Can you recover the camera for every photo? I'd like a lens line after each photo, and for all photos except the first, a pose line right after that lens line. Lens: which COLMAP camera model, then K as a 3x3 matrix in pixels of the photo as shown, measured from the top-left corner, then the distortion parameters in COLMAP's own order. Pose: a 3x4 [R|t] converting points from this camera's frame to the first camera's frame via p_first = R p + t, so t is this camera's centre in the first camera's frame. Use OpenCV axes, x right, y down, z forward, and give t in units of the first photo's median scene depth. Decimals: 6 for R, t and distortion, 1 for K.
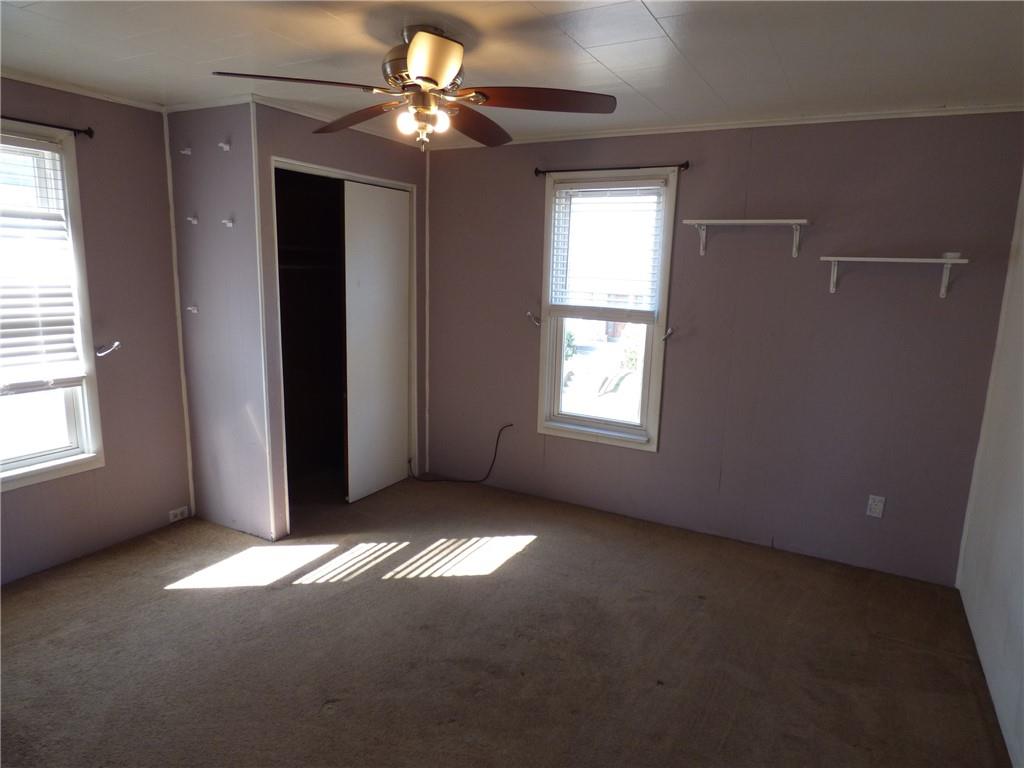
lens RADIAL K [[625.5, 0, 514.8], [0, 625.5, 386.7], [0, 0, 1]] dist [0.001062, 0.001412]
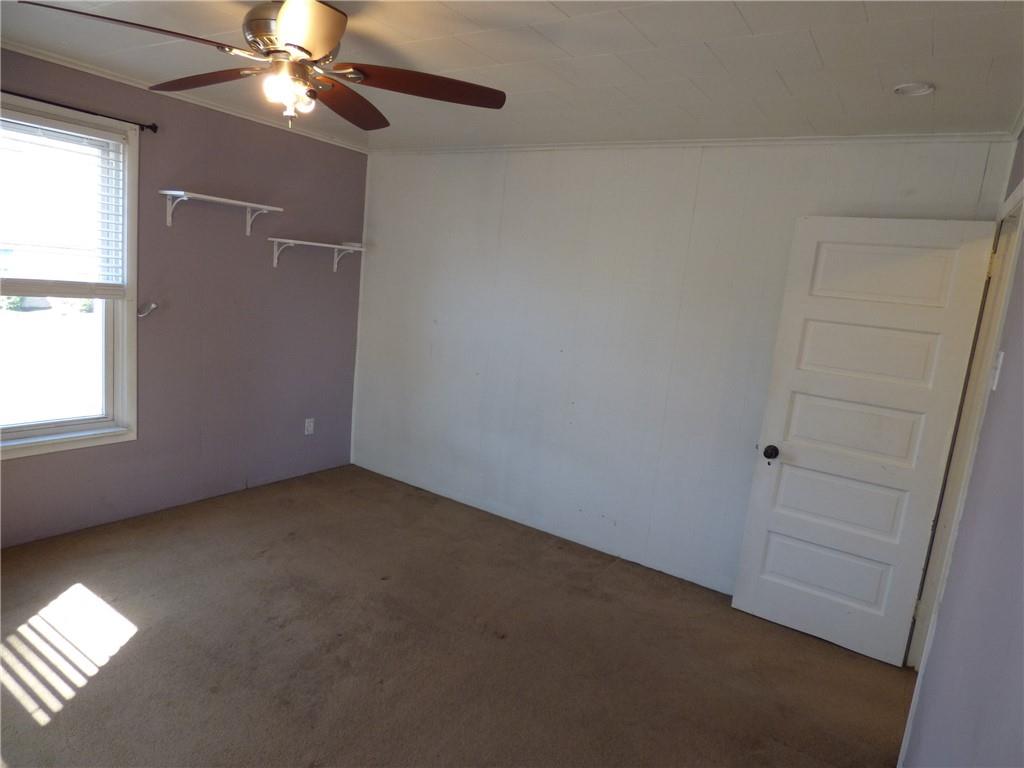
lens RADIAL K [[625.5, 0, 514.8], [0, 625.5, 386.7], [0, 0, 1]] dist [0.001062, 0.001412]
pose [[0.103335, -0.193349, 0.975673, -0.624921], [0.091835, 0.978589, 0.184200, -0.092862], [-0.990398, 0.070566, 0.118879, 0.361316]]
